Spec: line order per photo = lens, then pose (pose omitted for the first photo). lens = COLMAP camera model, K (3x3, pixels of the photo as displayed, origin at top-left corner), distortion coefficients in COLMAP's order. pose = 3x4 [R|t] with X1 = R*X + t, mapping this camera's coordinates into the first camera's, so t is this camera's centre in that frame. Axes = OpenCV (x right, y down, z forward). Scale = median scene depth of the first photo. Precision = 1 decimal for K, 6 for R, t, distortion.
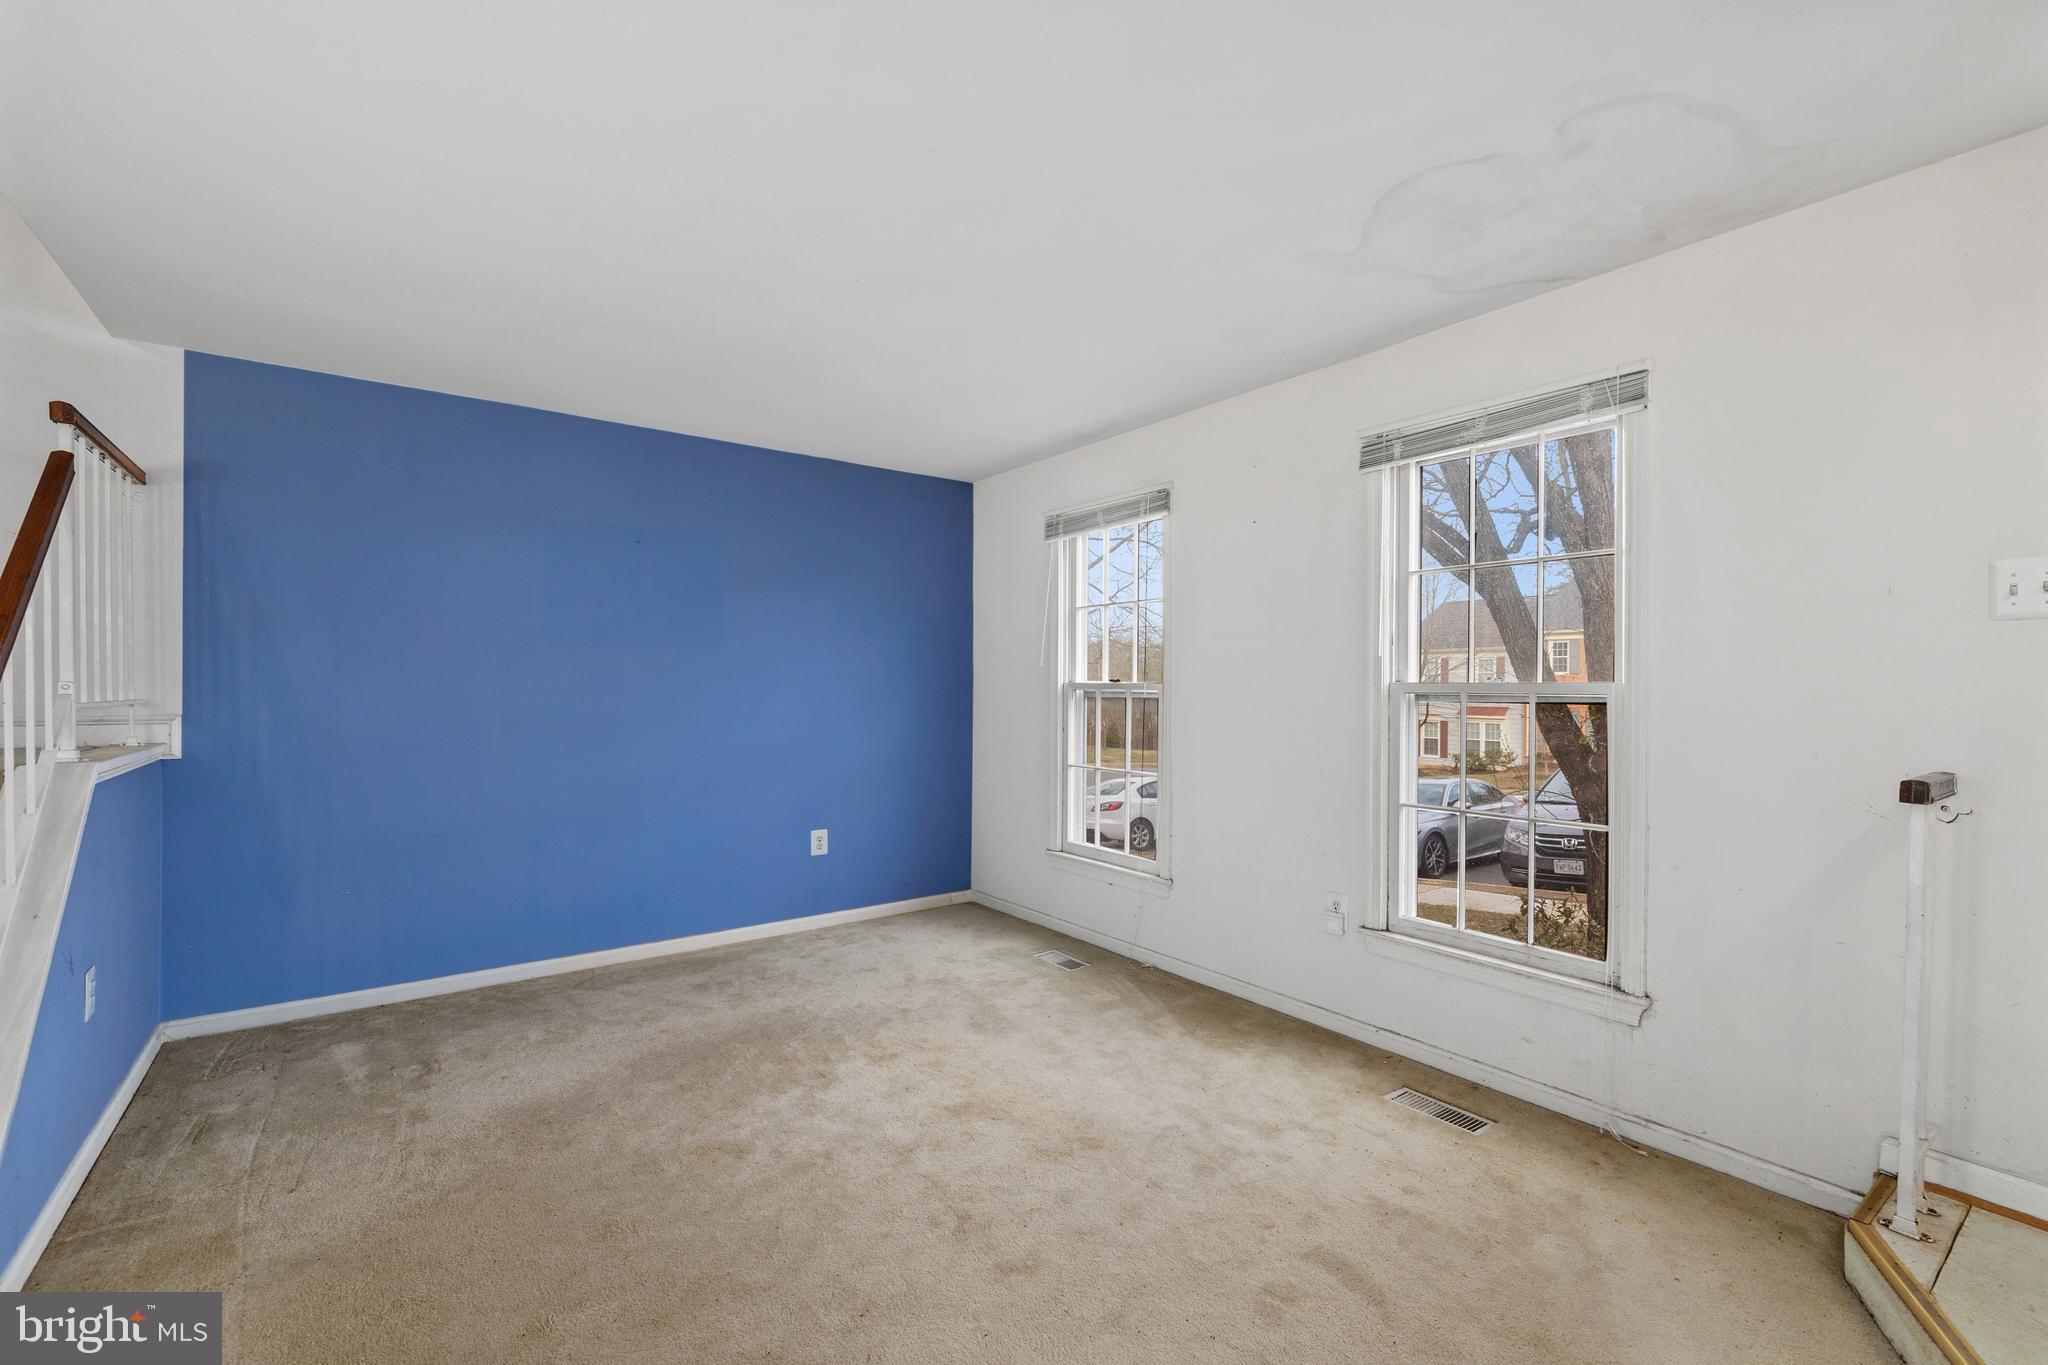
lens RADIAL K [[875.0, 0, 1029.8], [0, 875.0, 686.0], [0, 0, 1]] dist [-0.001430, -0.000235]
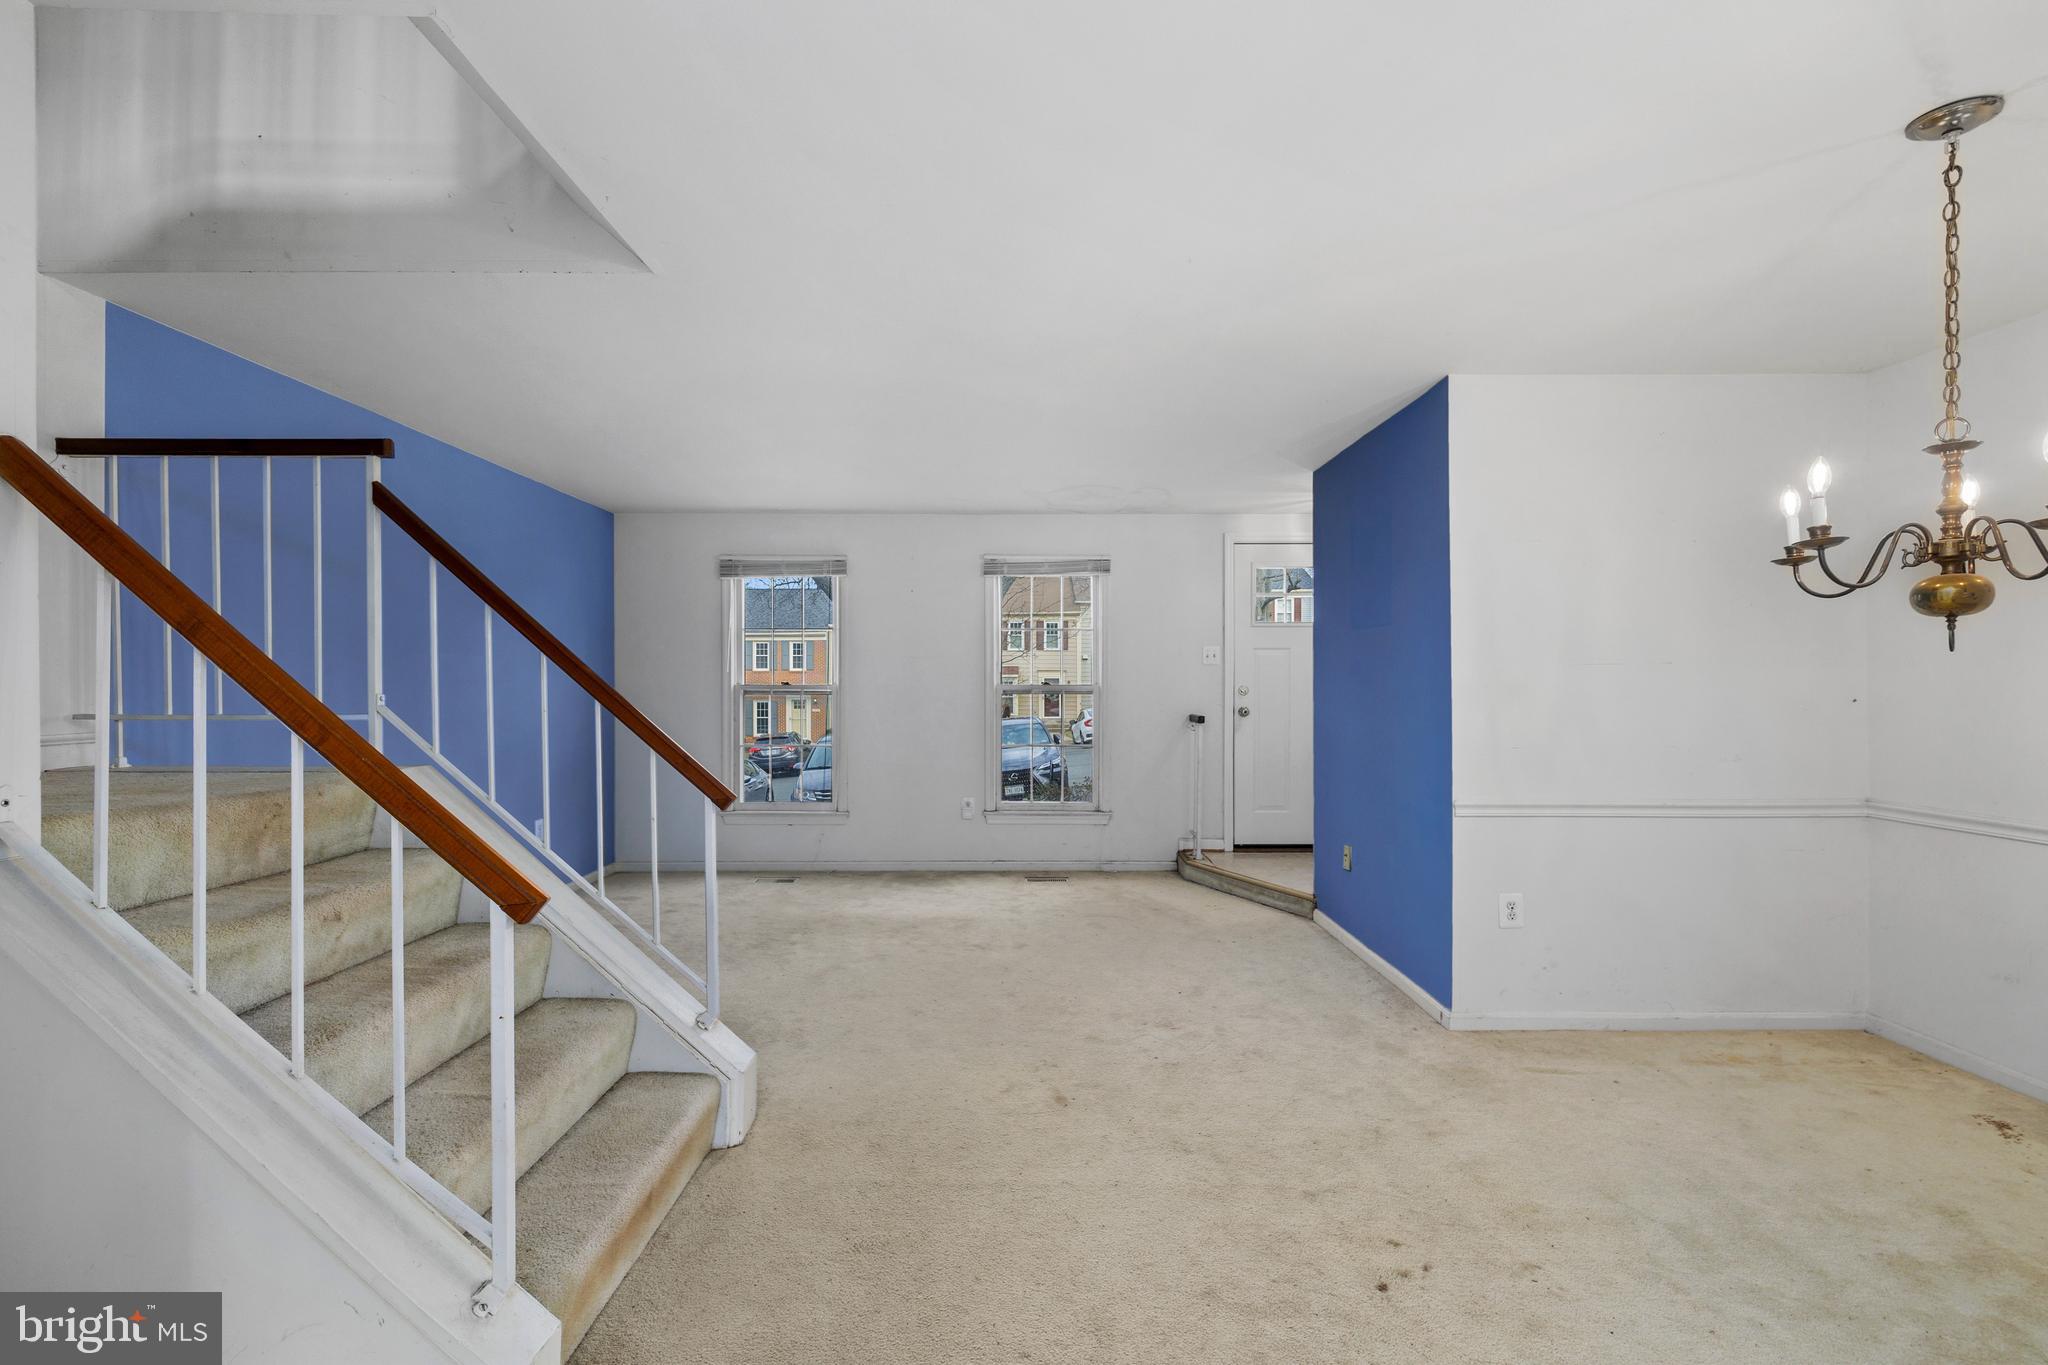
lens RADIAL K [[867.1, 0, 1024.7], [0, 867.1, 677.5], [0, 0, 1]] dist [0.000498, -0.000181]
pose [[0.595086, 0.000326, 0.803662, -1.025330], [0.002791, 0.999993, -0.002472, -0.013932], [-0.803658, 0.003714, 0.595081, -0.195872]]
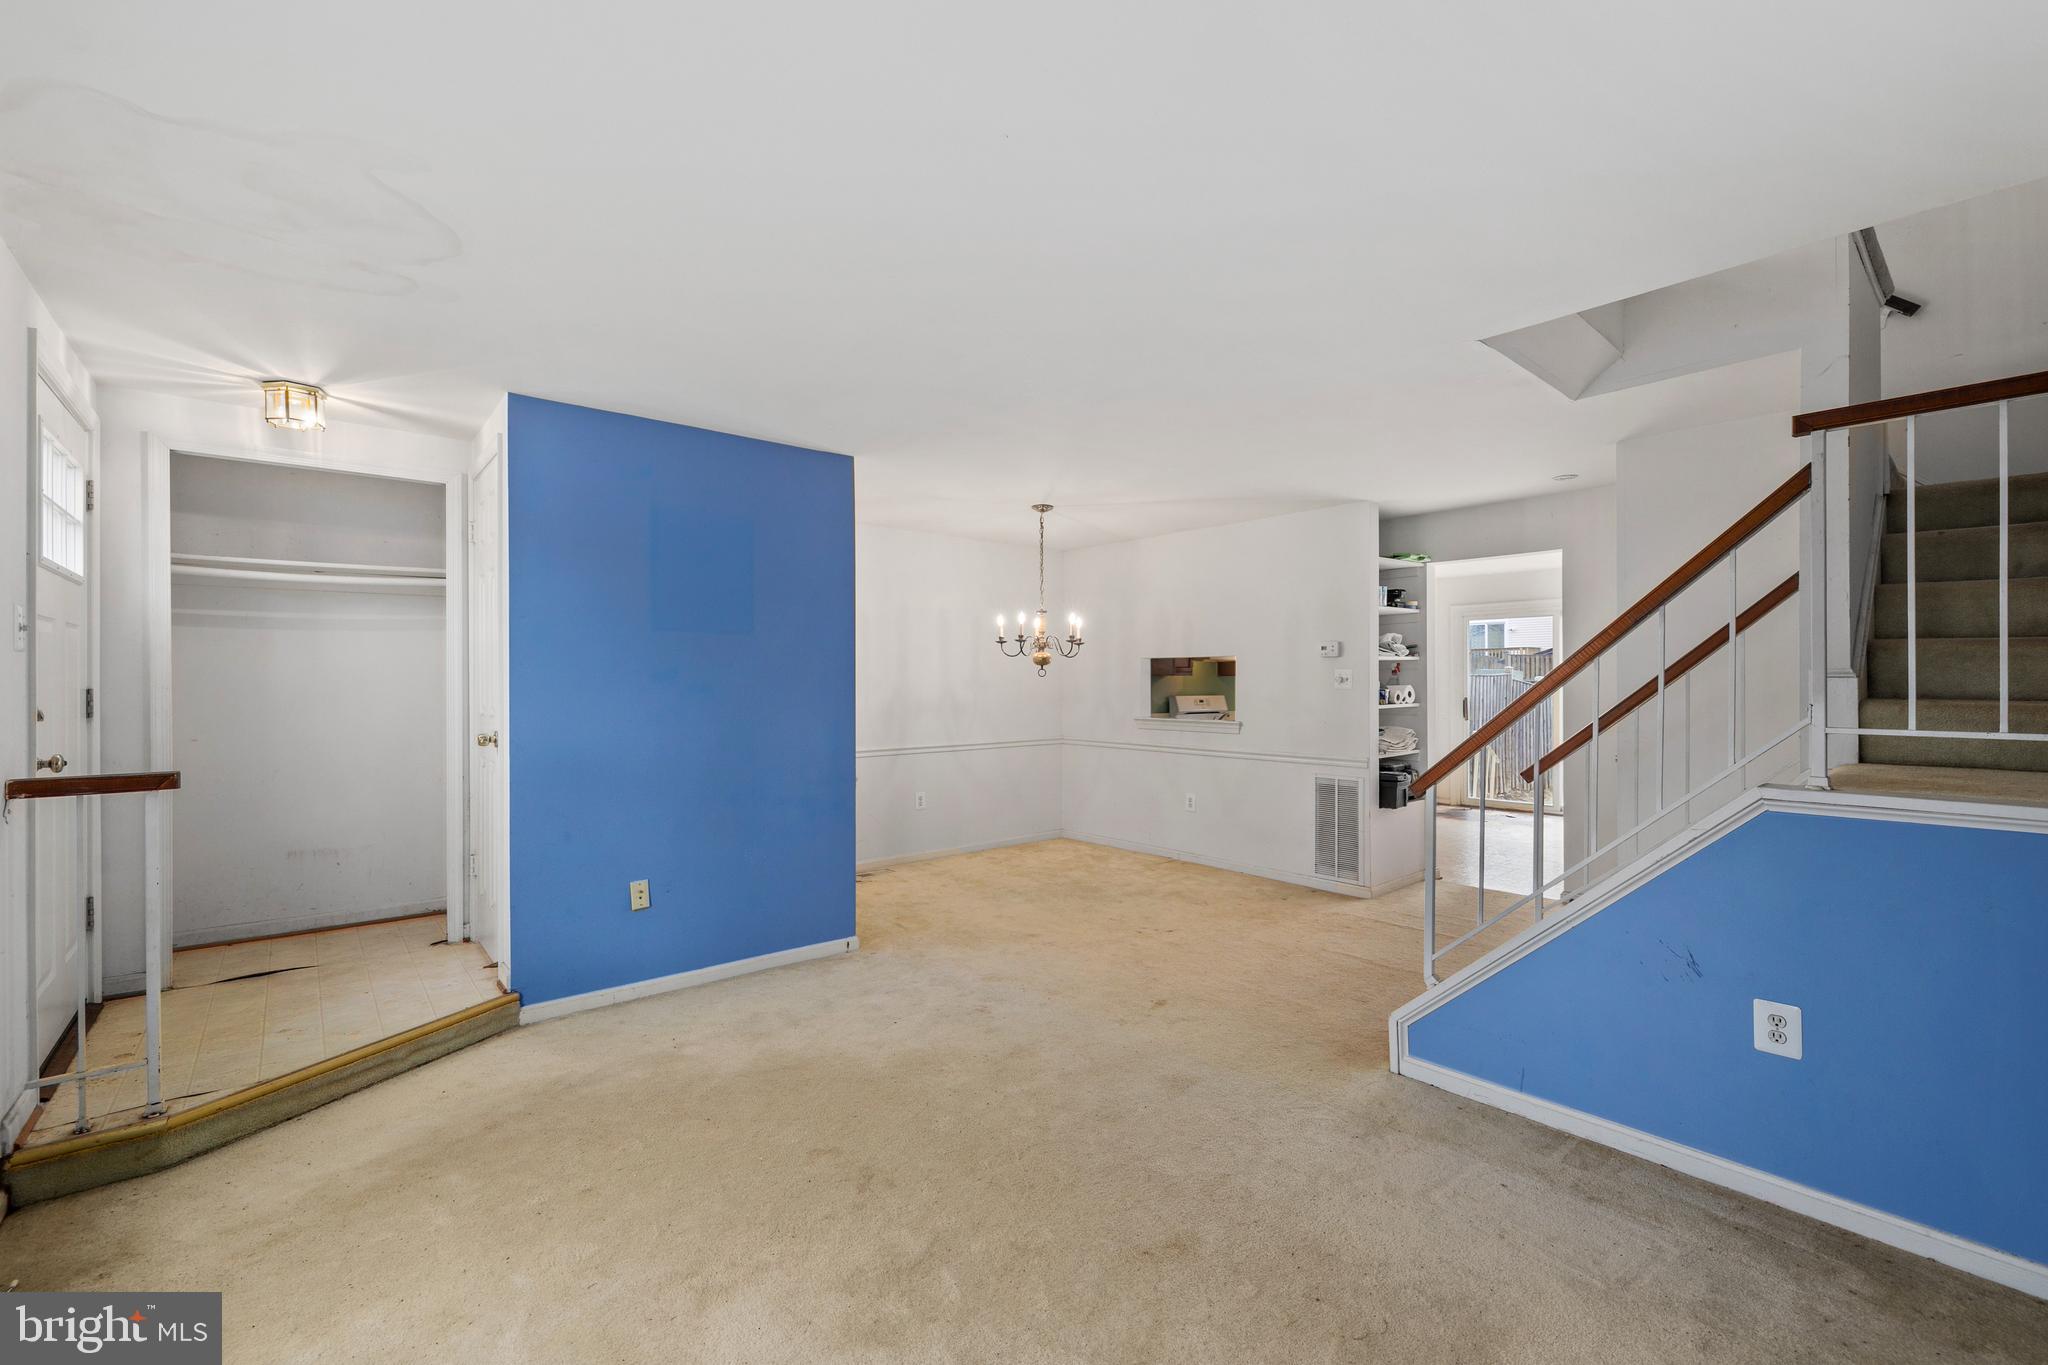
lens RADIAL K [[861.9, 0, 1009.7], [0, 861.9, 683.1], [0, 0, 1]] dist [-0.002145, -0.000403]
pose [[-0.998692, -0.000710, -0.051127, -0.126538], [-0.000727, 1.000000, 0.000308, -0.018059], [0.051127, 0.000345, -0.998692, 1.293746]]
